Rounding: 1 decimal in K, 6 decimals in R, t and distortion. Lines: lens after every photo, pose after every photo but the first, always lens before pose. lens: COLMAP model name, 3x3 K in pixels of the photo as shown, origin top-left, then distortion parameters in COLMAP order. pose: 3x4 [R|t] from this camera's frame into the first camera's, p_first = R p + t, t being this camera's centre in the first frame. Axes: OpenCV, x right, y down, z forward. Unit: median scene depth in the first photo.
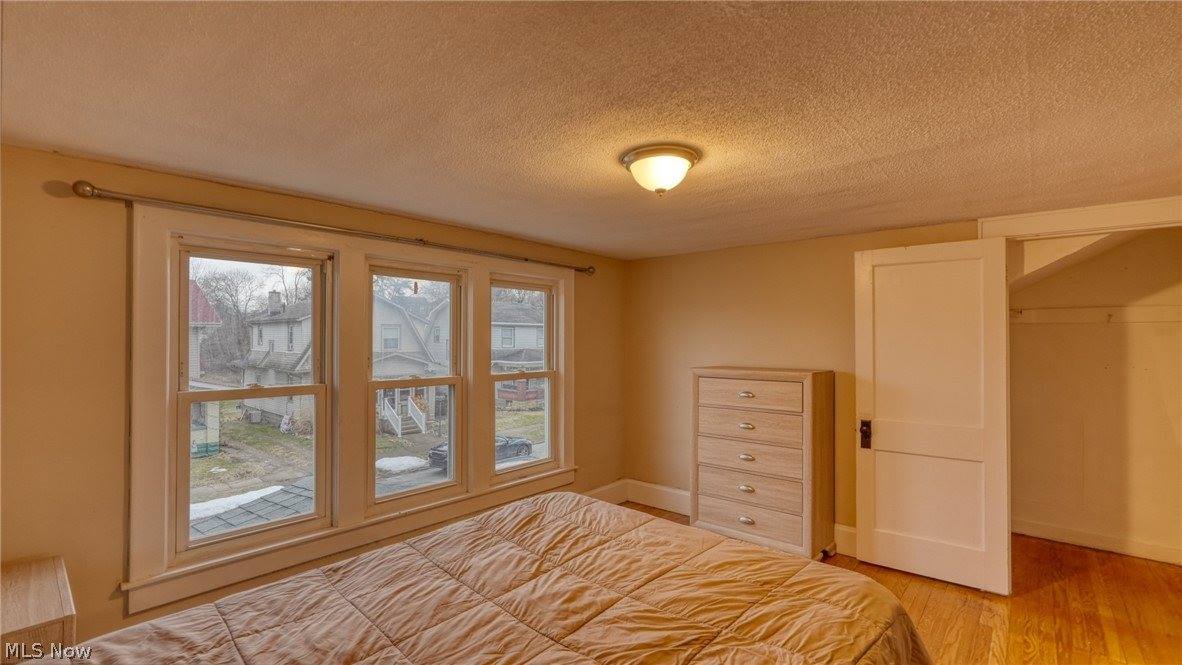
lens RADIAL K [[515.0, 0, 589.7], [0, 515.0, 335.0], [0, 0, 1]] dist [-0.019800, 0.008558]
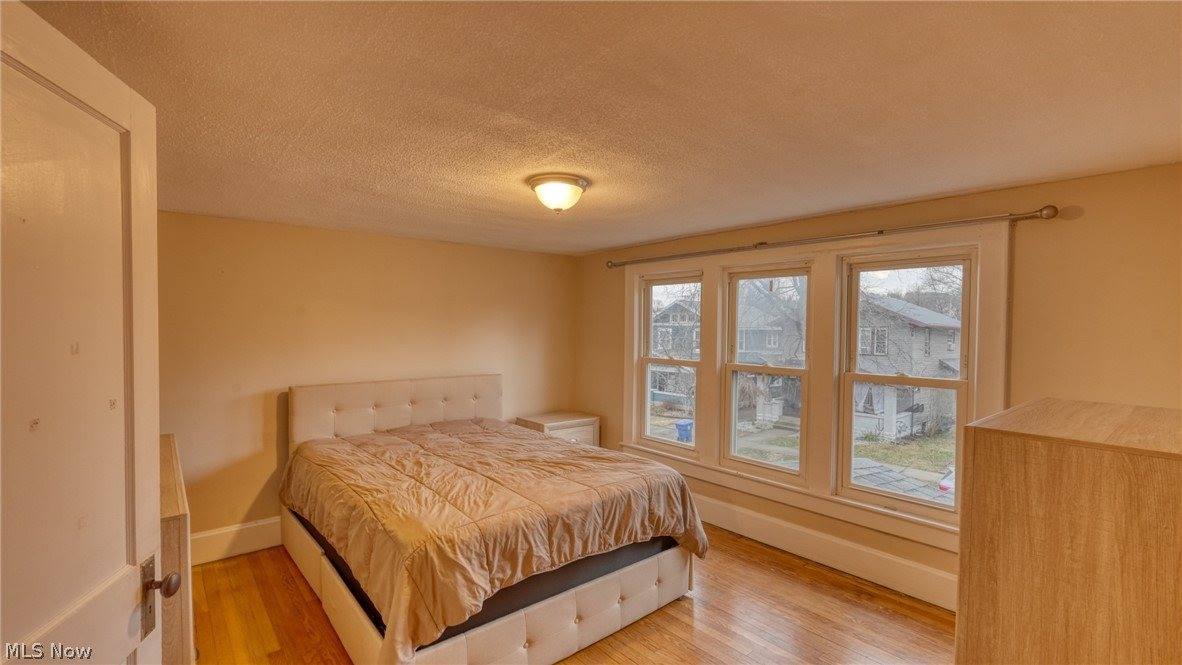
lens RADIAL K [[515.0, 0, 589.7], [0, 515.0, 335.0], [0, 0, 1]] dist [-0.019800, 0.008558]
pose [[-0.148281, 0.016341, -0.988810, 0.978182], [-0.004614, 0.999841, 0.017215, -0.001770], [0.988935, 0.007115, -0.148182, 0.910453]]
